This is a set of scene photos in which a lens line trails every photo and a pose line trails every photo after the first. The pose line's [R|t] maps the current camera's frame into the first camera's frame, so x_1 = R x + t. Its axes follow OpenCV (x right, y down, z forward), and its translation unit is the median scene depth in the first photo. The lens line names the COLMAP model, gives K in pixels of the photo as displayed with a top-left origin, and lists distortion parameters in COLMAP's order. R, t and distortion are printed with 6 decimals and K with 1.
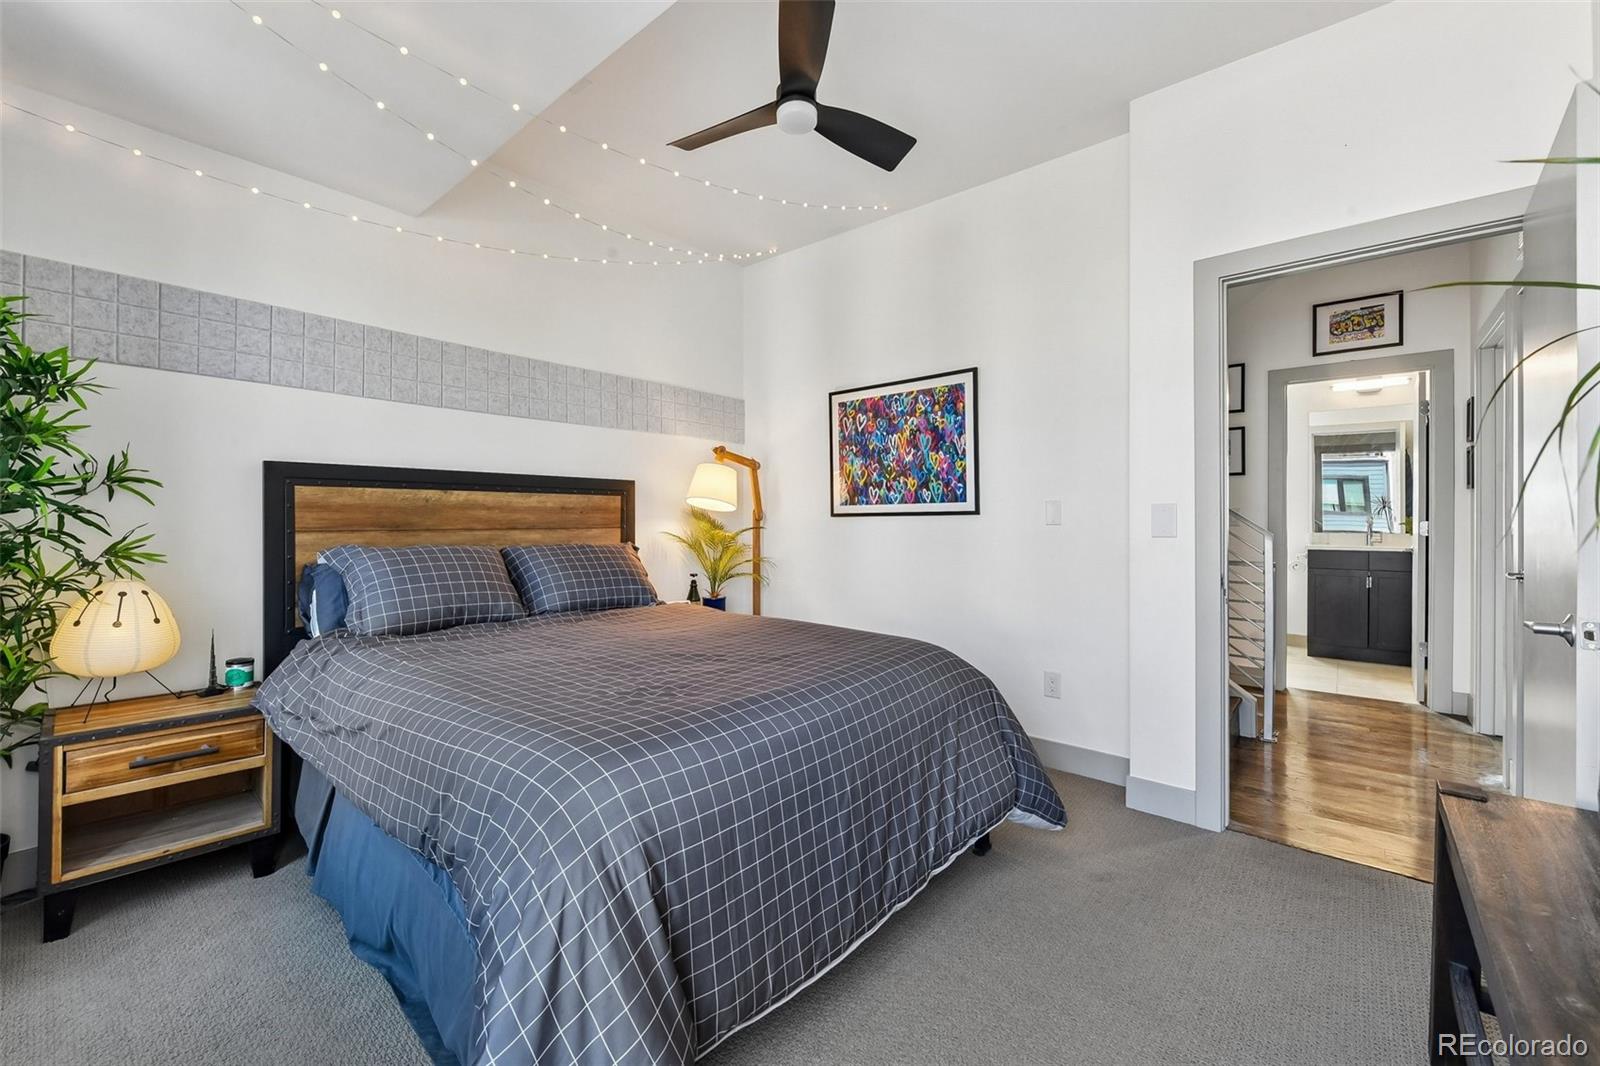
lens RADIAL K [[645.8, 0, 811.1], [0, 645.8, 520.9], [0, 0, 1]] dist [0.000566, -0.003107]
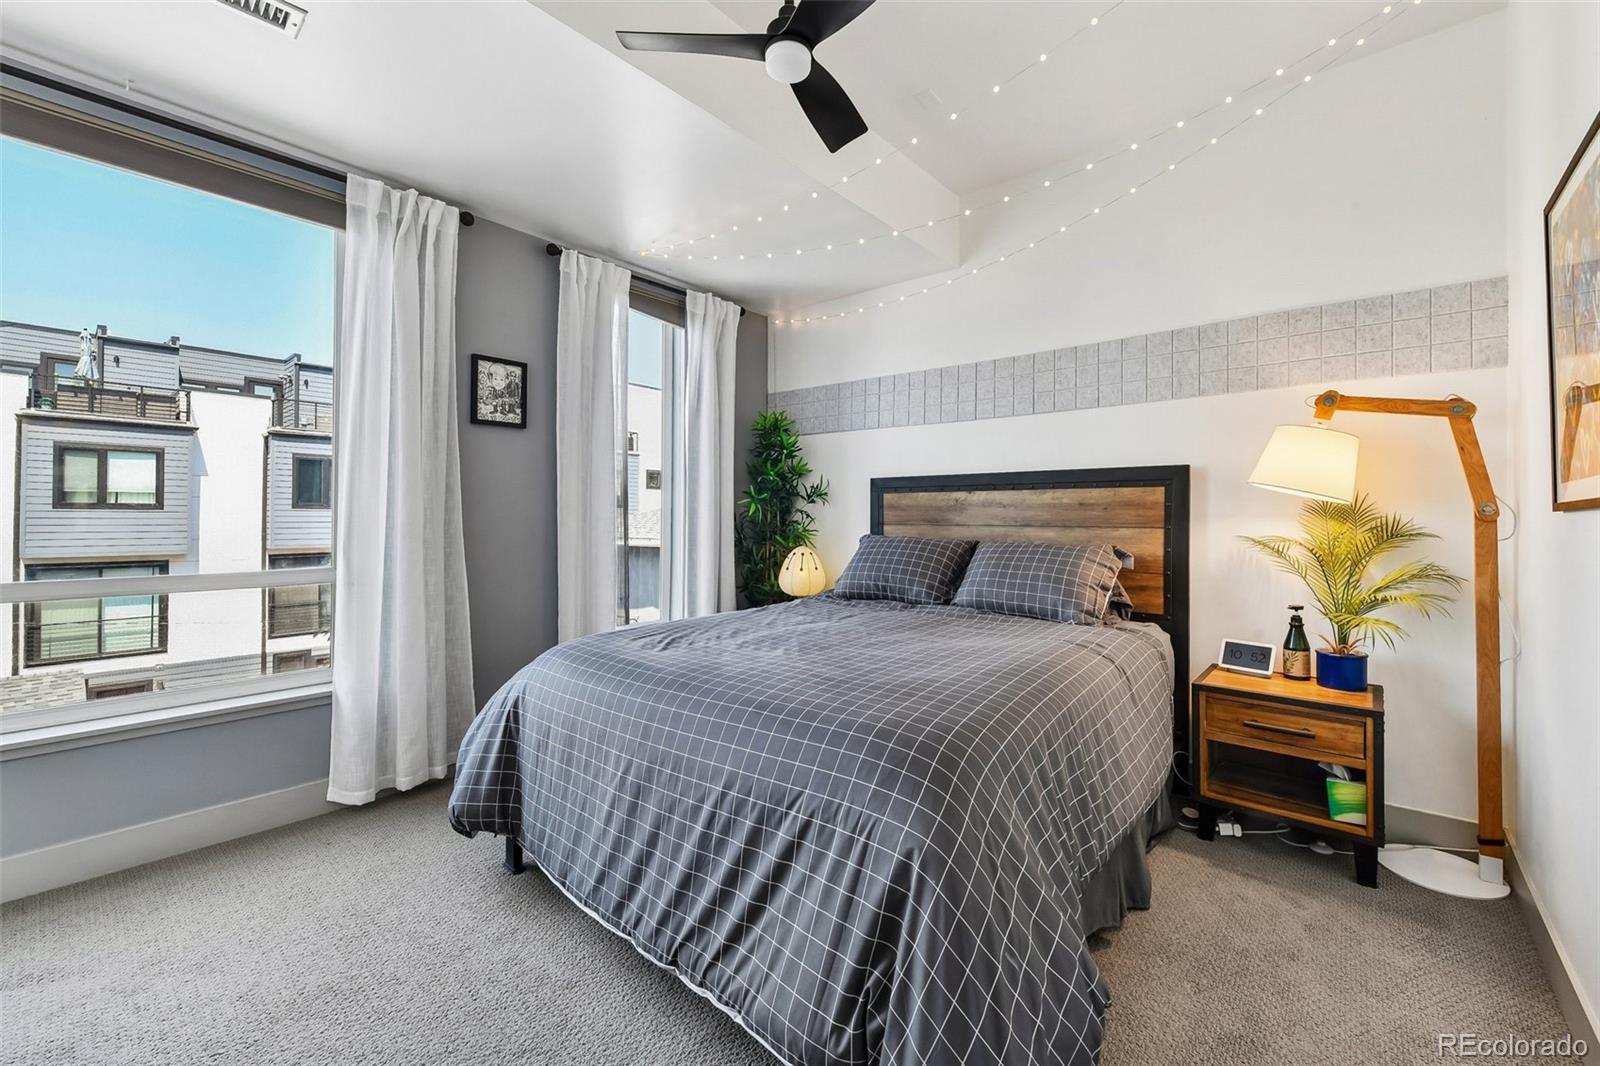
lens RADIAL K [[640.6, 0, 805.0], [0, 640.6, 514.9], [0, 0, 1]] dist [-0.001025, -0.002936]
pose [[-0.015628, -0.005018, -0.999865, 0.532642], [-0.010057, 0.999938, -0.004862, 0.003352], [0.999827, 0.009980, -0.015677, 0.653734]]
